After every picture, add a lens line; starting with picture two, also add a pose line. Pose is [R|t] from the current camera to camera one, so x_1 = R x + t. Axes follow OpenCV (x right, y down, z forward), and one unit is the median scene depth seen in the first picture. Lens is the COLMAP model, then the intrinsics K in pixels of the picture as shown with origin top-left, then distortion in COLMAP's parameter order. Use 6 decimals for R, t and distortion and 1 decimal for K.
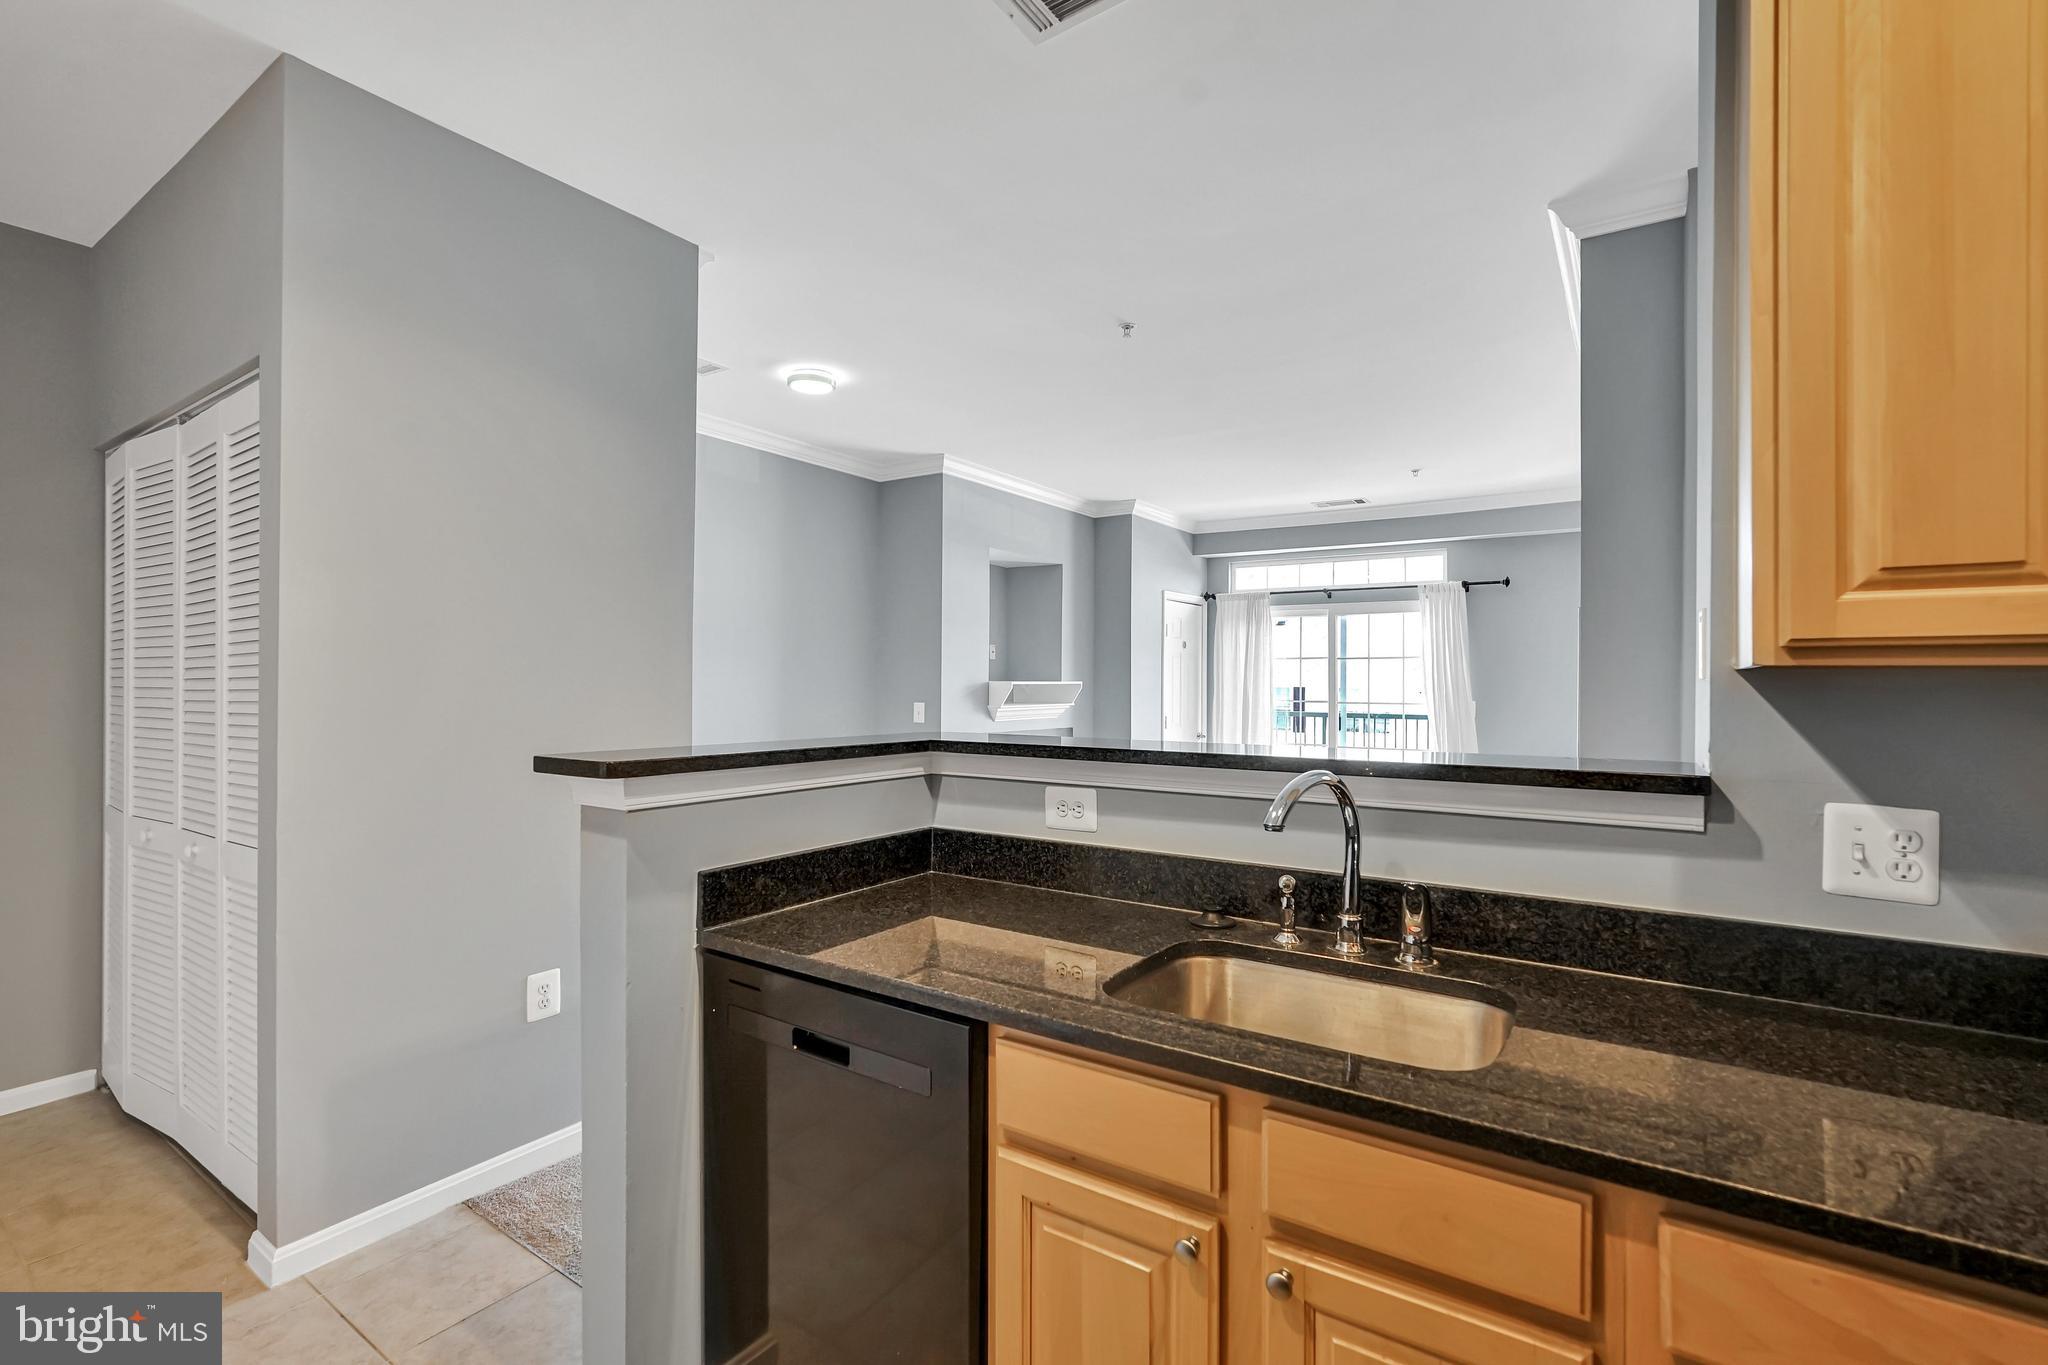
lens RADIAL K [[903.4, 0, 1017.3], [0, 903.4, 681.5], [0, 0, 1]] dist [-0.011805, 0.003189]
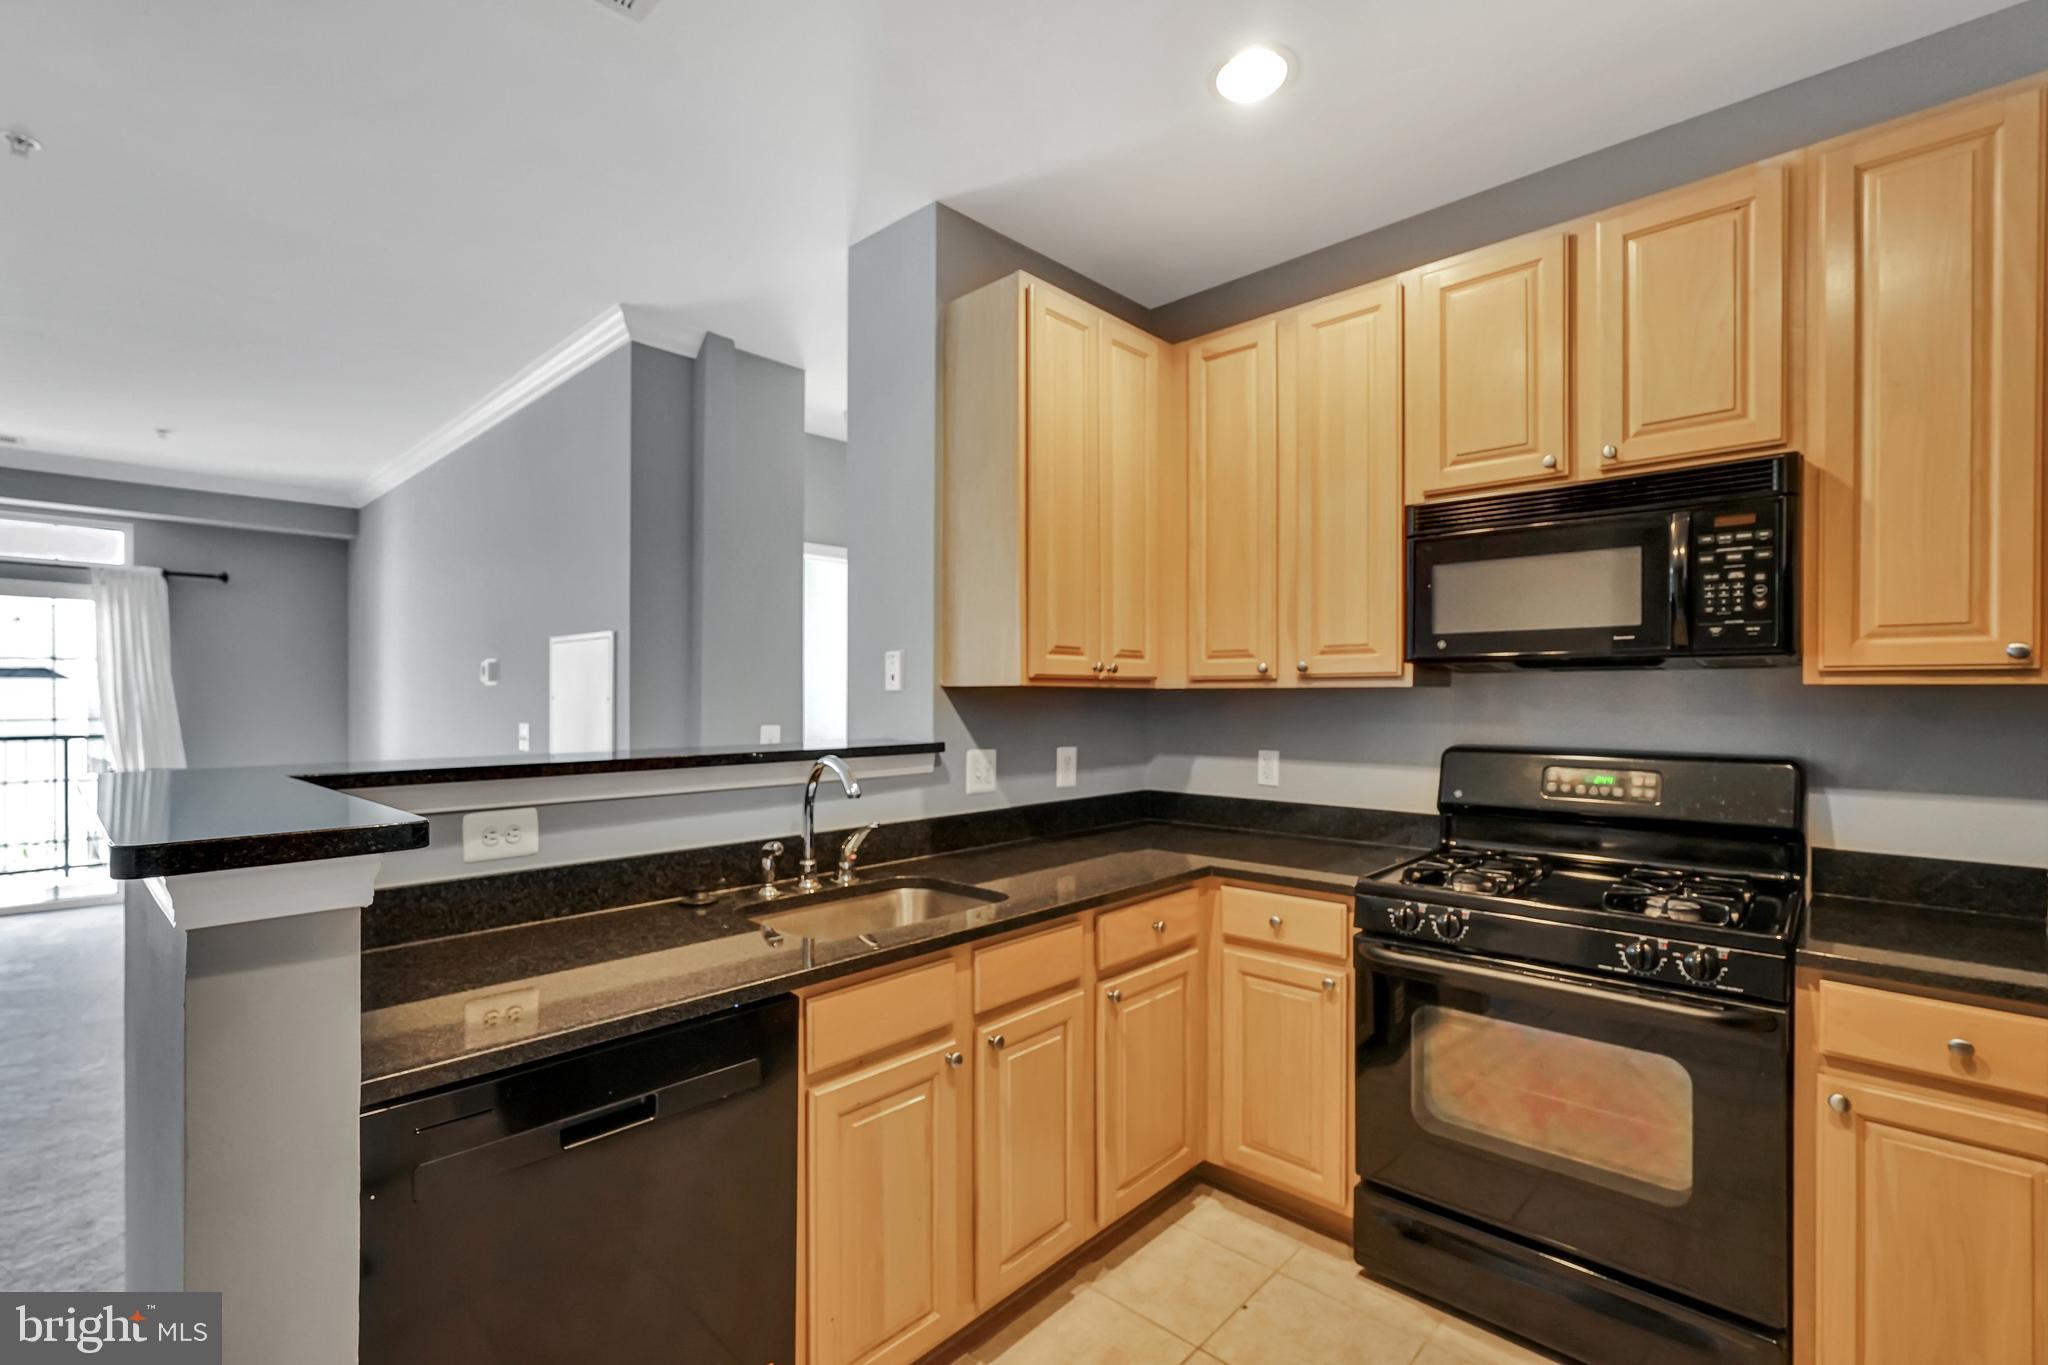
lens RADIAL K [[903.4, 0, 1021.5], [0, 903.4, 696.0], [0, 0, 1]] dist [-0.011805, 0.003189]
pose [[0.147856, -0.003844, 0.989001, -0.203087], [-0.002026, 0.999989, 0.004189, -0.000194], [-0.989007, -0.002623, 0.147847, 0.100219]]
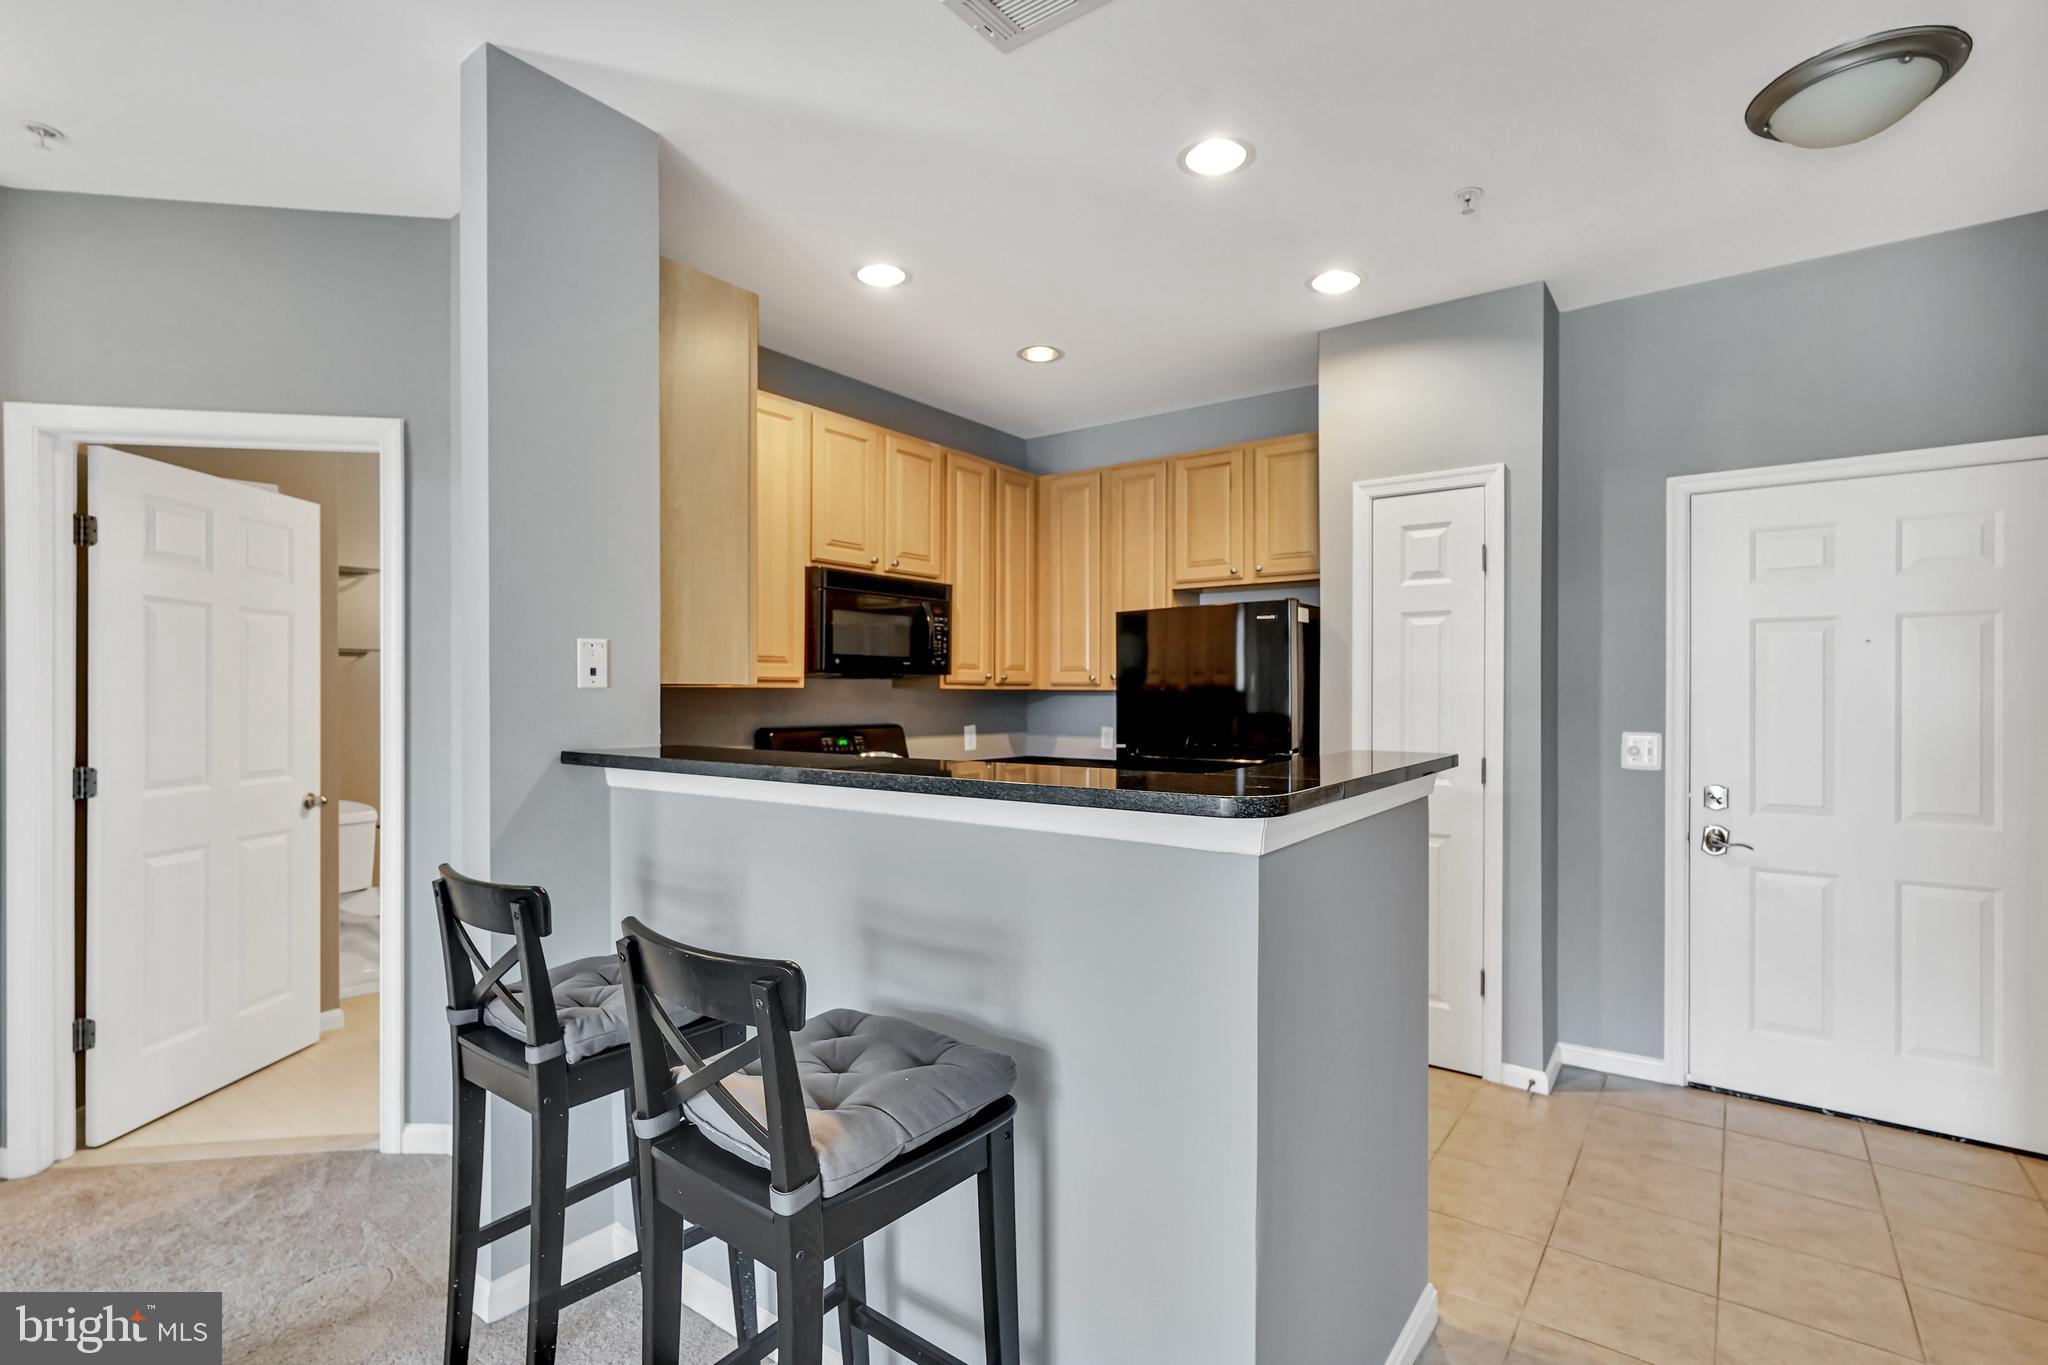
lens RADIAL K [[951.1, 0, 1032.8], [0, 951.1, 698.7], [0, 0, 1]] dist [-0.006737, 0.004569]
pose [[-0.999062, -0.004526, 0.043059, 0.002745], [-0.004372, 0.999984, 0.003660, 0.001224], [-0.043075, 0.003469, -0.999066, 0.522370]]
